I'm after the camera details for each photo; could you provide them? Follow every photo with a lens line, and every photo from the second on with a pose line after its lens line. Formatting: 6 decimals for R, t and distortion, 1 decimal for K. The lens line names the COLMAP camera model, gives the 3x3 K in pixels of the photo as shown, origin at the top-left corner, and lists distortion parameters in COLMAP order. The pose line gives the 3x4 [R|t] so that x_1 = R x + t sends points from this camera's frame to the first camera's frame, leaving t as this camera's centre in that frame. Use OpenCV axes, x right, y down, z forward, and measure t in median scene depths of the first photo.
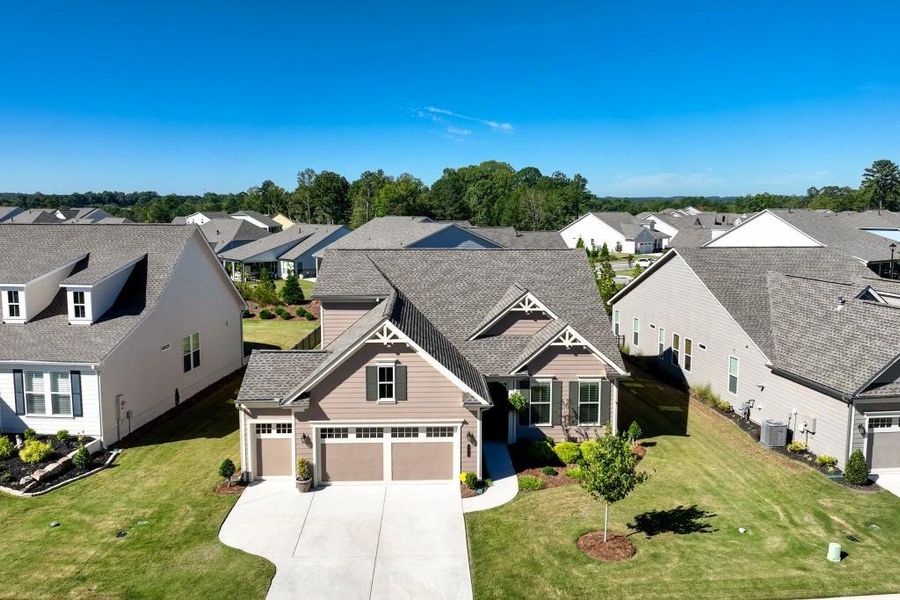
lens RADIAL K [[724.6, 0, 450.0], [0, 724.6, 300.0], [0, 0, 1]] dist [0.000443, 0.001864]
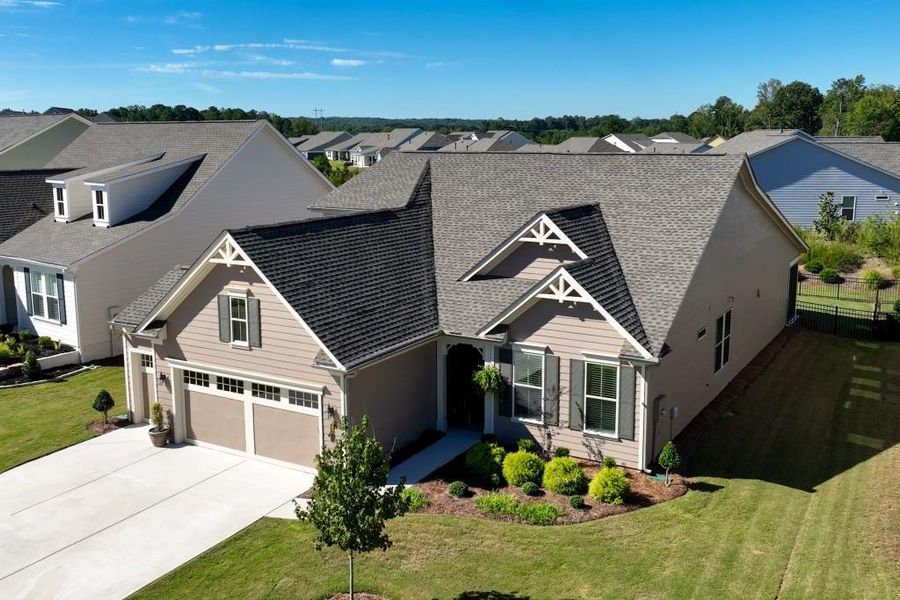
lens RADIAL K [[859.5, 0, 450.0], [0, 859.5, 300.0], [0, 0, 1]] dist [0.009394, 0.001887]
pose [[0.841406, 0.097822, -0.531476, 0.538409], [-0.063041, 0.994533, 0.083248, 0.008547], [0.536714, -0.036540, 0.842973, 0.378994]]
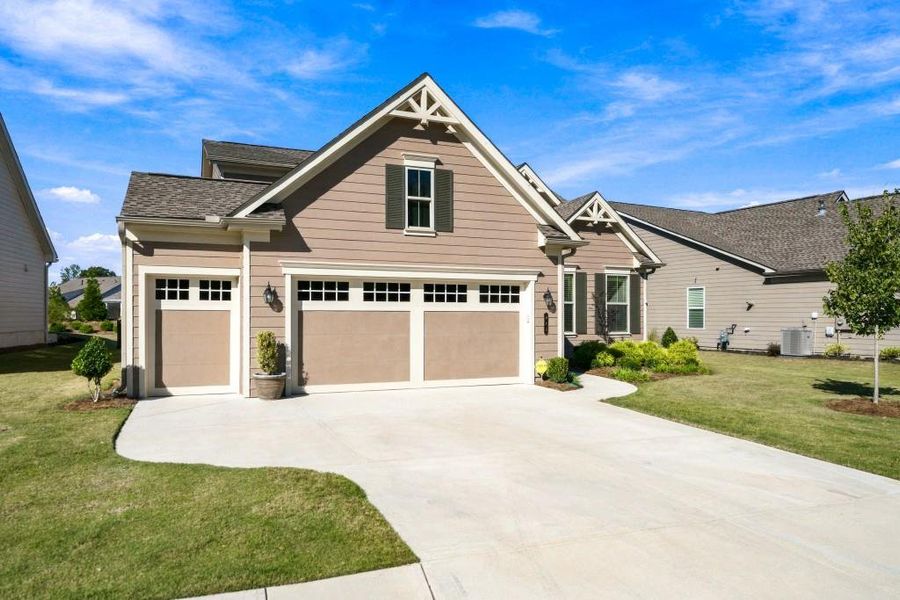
lens RADIAL K [[612.3, 0, 445.5], [0, 612.3, 314.8], [0, 0, 1]] dist [-0.004155, -0.001159]
pose [[0.934755, -0.000595, 0.355293, -0.234239], [0.045414, 0.991996, -0.117818, 0.256770], [-0.352379, 0.126266, 0.927300, 0.553118]]
